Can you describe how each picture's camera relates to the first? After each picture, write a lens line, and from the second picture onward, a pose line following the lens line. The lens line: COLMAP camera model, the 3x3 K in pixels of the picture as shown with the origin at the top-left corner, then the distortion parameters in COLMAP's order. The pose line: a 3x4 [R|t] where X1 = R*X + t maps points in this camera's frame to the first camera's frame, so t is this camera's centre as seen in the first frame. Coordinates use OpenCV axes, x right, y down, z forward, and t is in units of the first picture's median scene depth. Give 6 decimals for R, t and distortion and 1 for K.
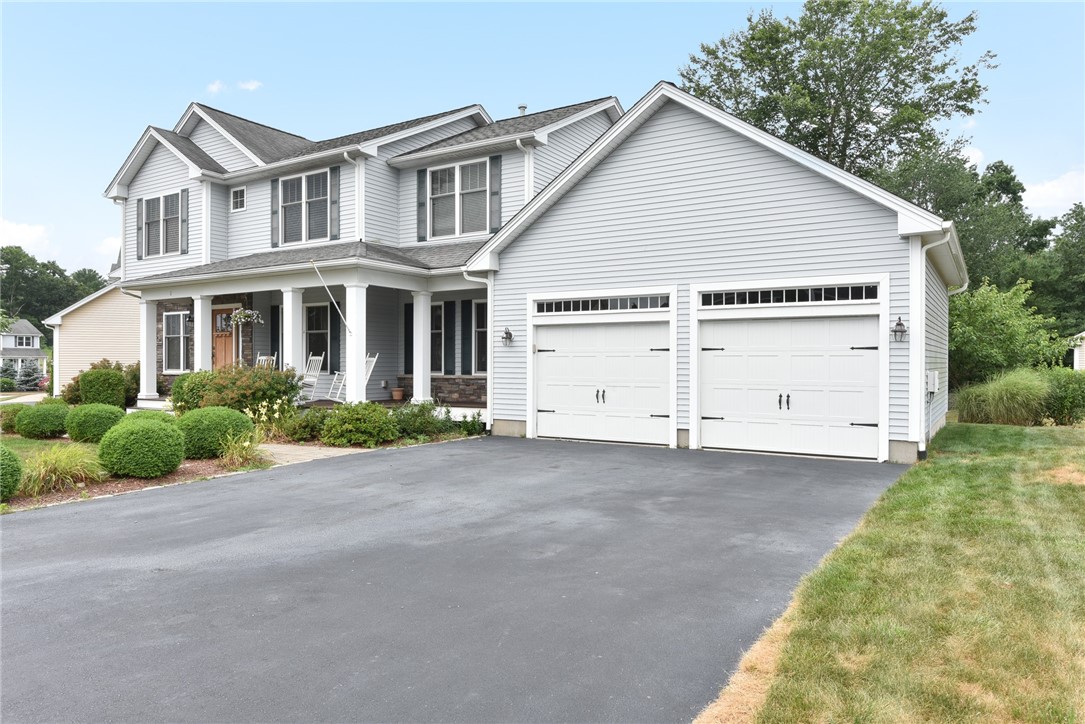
lens RADIAL K [[718.2, 0, 540.8], [0, 718.2, 365.3], [0, 0, 1]] dist [-0.002995, -0.001171]
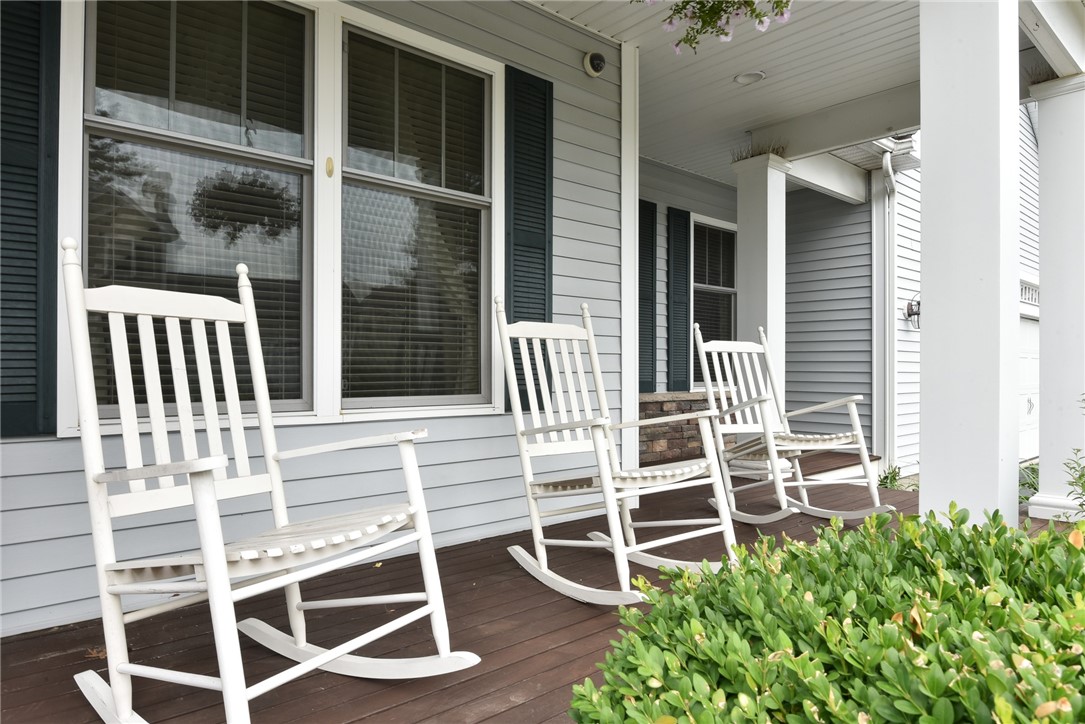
lens RADIAL K [[673.8, 0, 545.1], [0, 673.8, 363.5], [0, 0, 1]] dist [0.000769, -0.000211]
pose [[0.288132, 0.001537, 0.957589, -0.501581], [-0.007356, 0.999973, 0.000608, -0.001309], [-0.957562, -0.007219, 0.288135, 0.972046]]
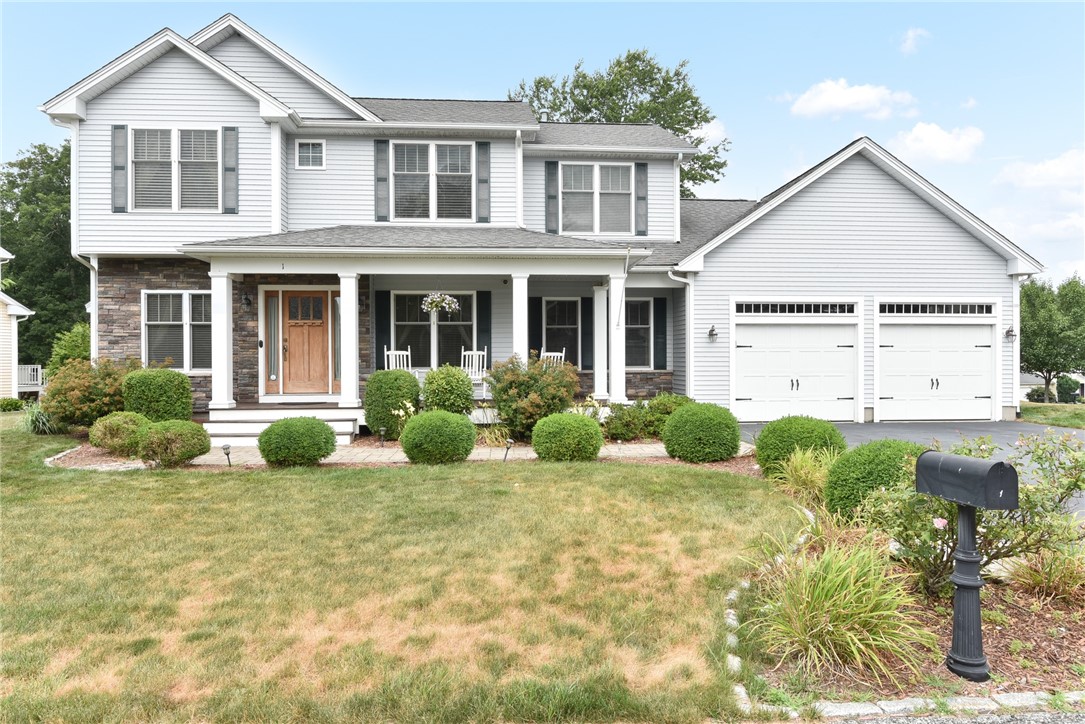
lens RADIAL K [[662.8, 0, 541.9], [0, 662.8, 366.2], [0, 0, 1]] dist [-0.014430, 0.000488]
pose [[0.804736, -0.005592, 0.593606, -0.752511], [0.008293, 0.999964, -0.001822, 0.008720], [-0.593574, 0.006389, 0.804754, 0.298165]]
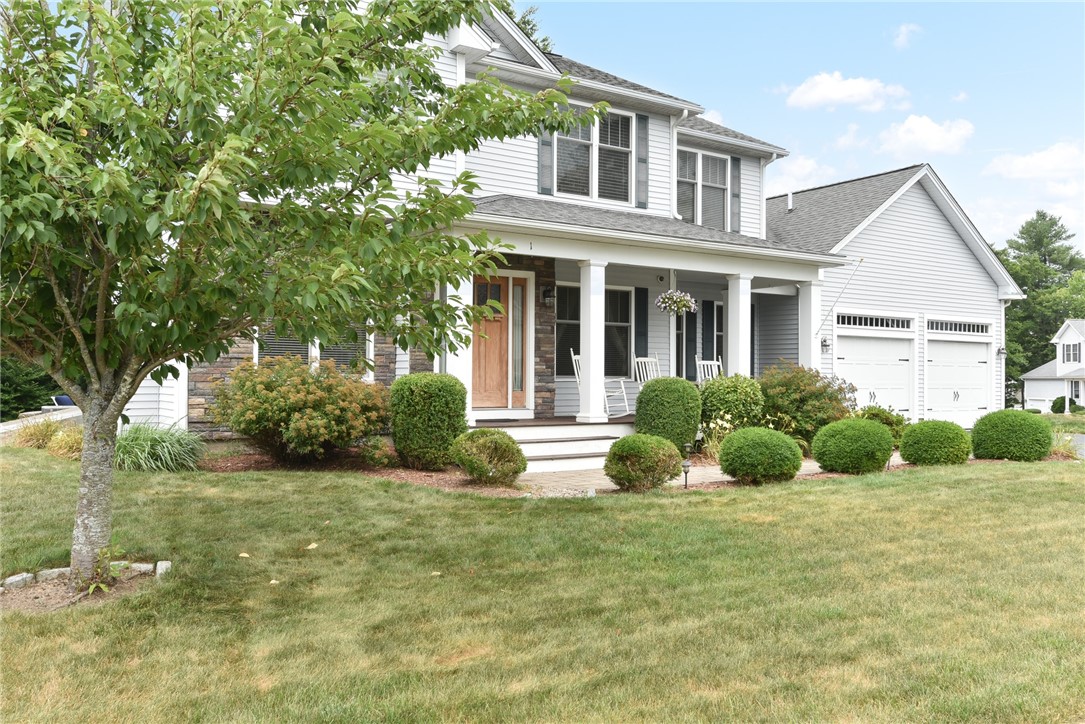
lens RADIAL K [[875.1, 0, 545.7], [0, 875.1, 361.8], [0, 0, 1]] dist [-0.009909, 0.002796]
pose [[0.416474, 0.010178, 0.909091, -1.241401], [-0.008317, 0.999938, -0.007385, 0.000113], [-0.909110, -0.004485, 0.416533, 0.725203]]
